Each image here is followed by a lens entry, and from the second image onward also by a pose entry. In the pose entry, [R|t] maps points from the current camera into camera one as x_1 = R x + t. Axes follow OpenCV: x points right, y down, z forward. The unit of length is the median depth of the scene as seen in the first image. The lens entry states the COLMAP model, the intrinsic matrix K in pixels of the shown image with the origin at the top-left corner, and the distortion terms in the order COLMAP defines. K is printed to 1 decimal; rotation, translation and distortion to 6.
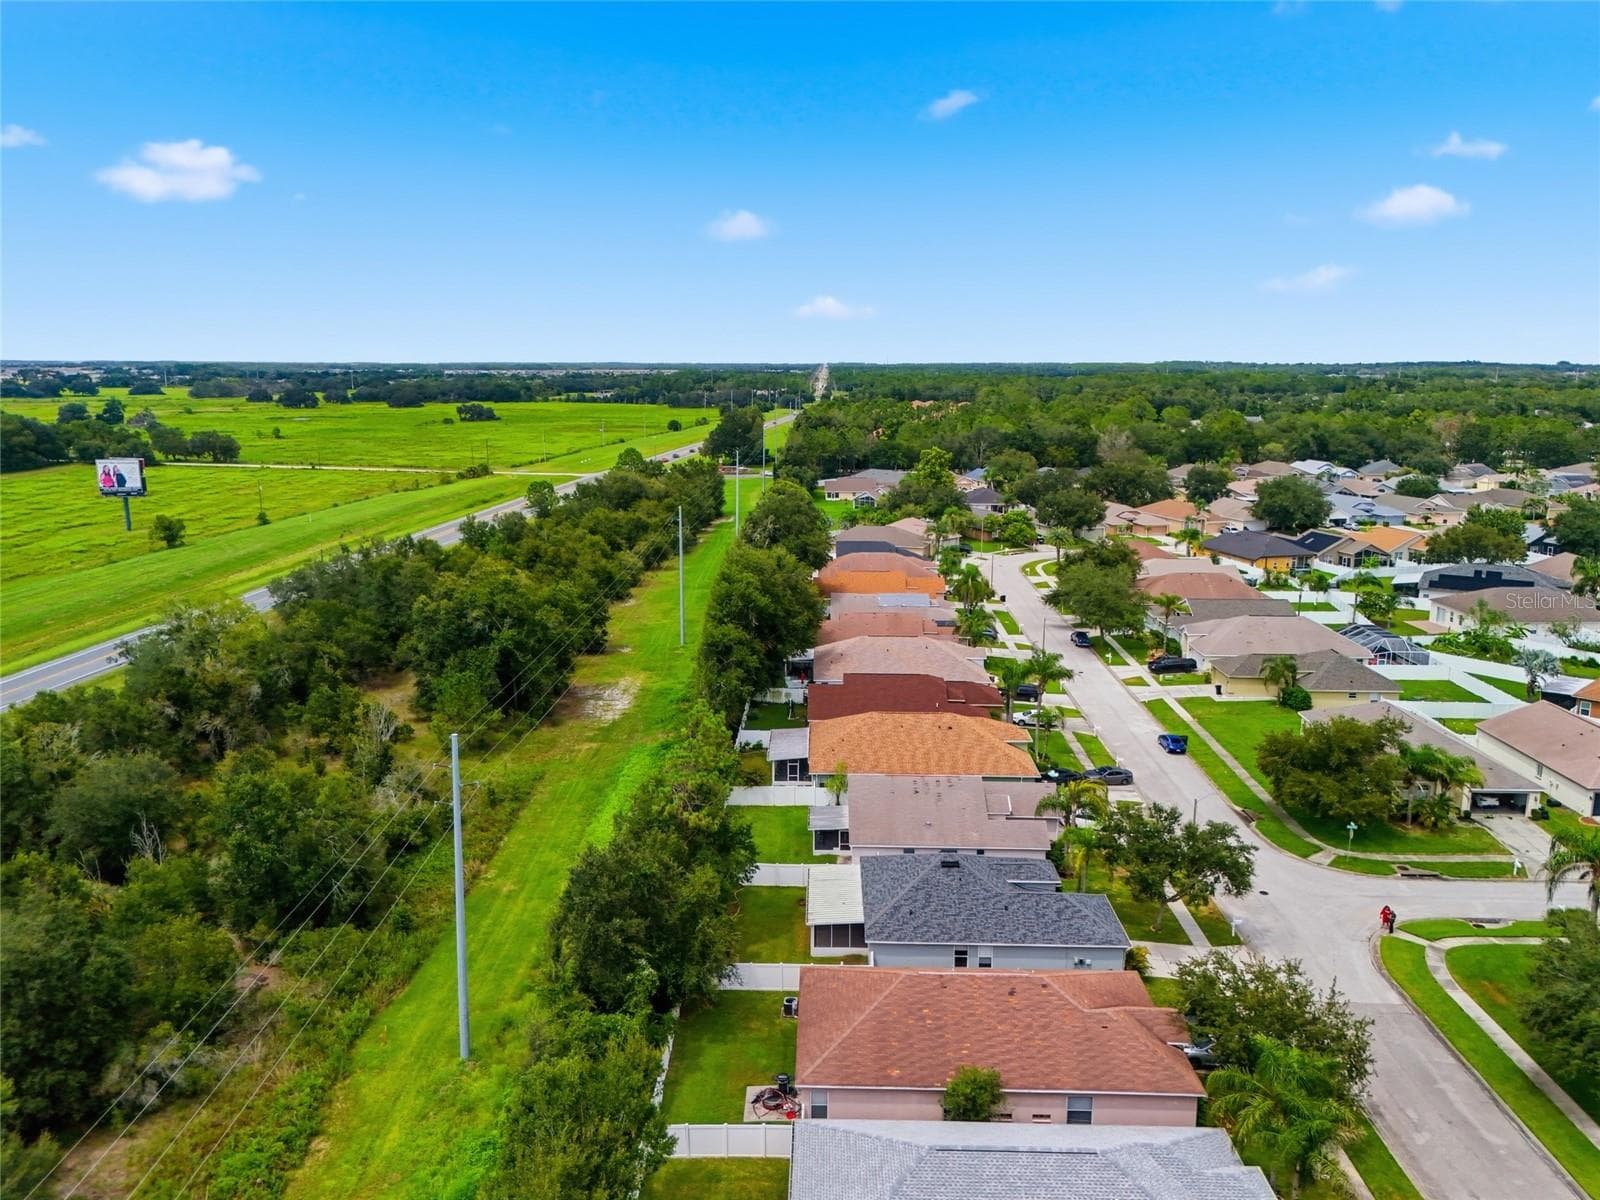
lens RADIAL K [[1133.8, 0, 800.0], [0, 1133.8, 600.0], [0, 0, 1]] dist [0.024663, -0.008435]
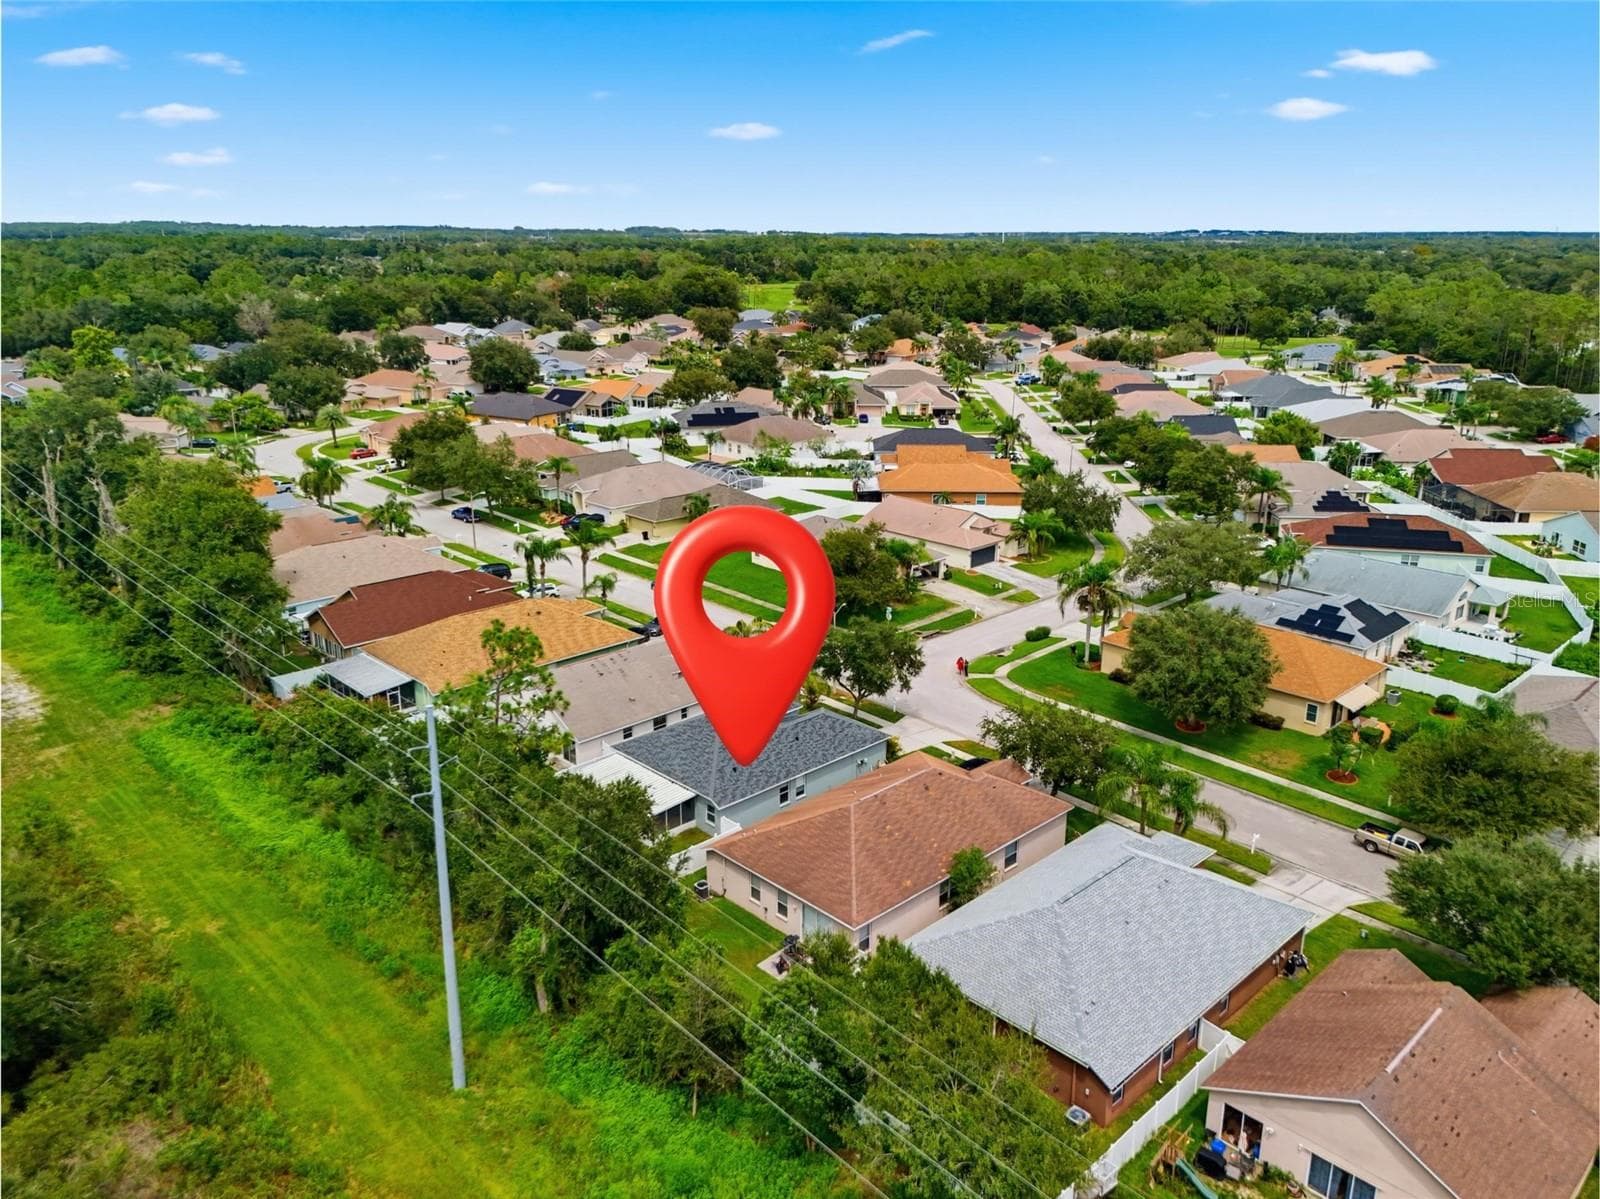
lens RADIAL K [[1133.8, 0, 800.0], [0, 1133.8, 599.5], [0, 0, 1]] dist [0.024663, -0.008435]
pose [[0.708292, -0.213738, 0.672784, -0.264999], [0.136851, 0.976555, 0.166170, -0.021309], [-0.692527, -0.025626, 0.720936, 0.107460]]
